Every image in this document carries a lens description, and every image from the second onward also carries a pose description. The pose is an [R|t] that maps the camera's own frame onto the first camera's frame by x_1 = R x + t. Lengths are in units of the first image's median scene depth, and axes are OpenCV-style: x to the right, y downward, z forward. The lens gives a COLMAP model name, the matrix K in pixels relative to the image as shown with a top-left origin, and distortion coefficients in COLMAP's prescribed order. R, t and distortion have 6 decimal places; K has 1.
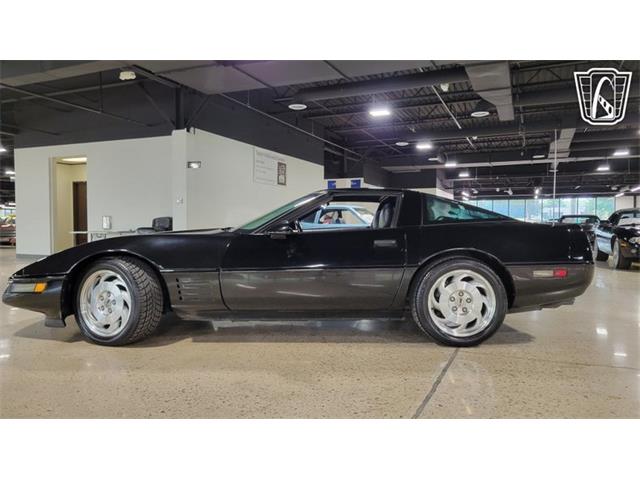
lens RADIAL K [[489.0, 0, 313.5], [0, 489.0, 243.2], [0, 0, 1]] dist [0.029148, -0.001485]
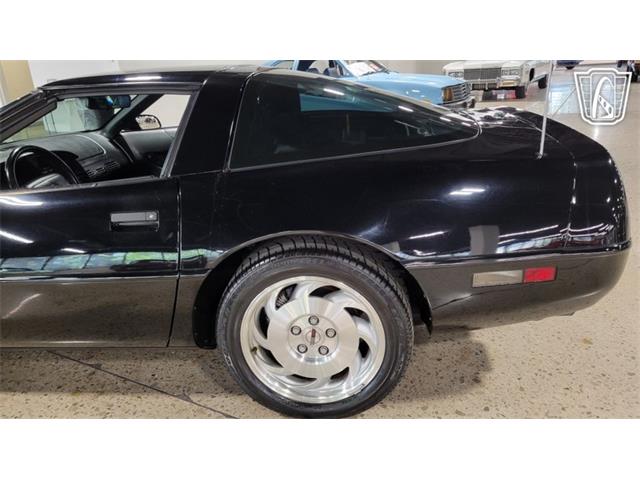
lens RADIAL K [[492.9, 0, 320.0], [0, 492.9, 240.0], [0, 0, 1]] dist [0.025388, -0.000820]
pose [[0.995159, -0.025821, -0.094820, 0.346551], [0.053899, 0.950208, 0.306921, -0.107757], [0.082174, -0.310546, 0.947000, 0.576164]]
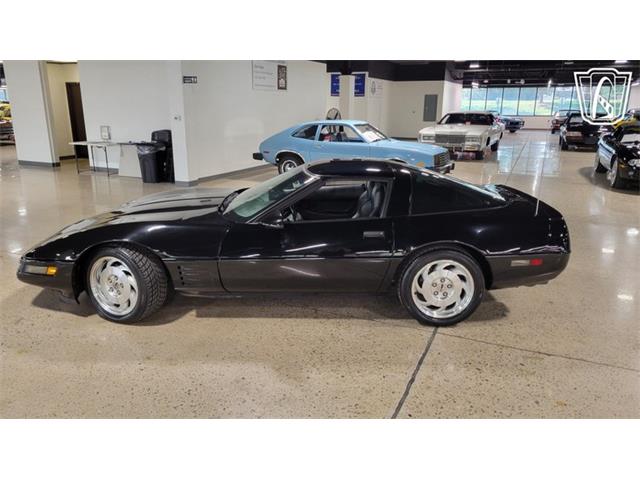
lens RADIAL K [[486.6, 0, 317.2], [0, 486.6, 238.0], [0, 0, 1]] dist [0.032276, -0.006289]
pose [[0.999992, 0.003918, -0.001104, 0.024988], [-0.003556, 0.972844, 0.231436, -0.230258], [0.001981, -0.231430, 0.972850, -0.022096]]
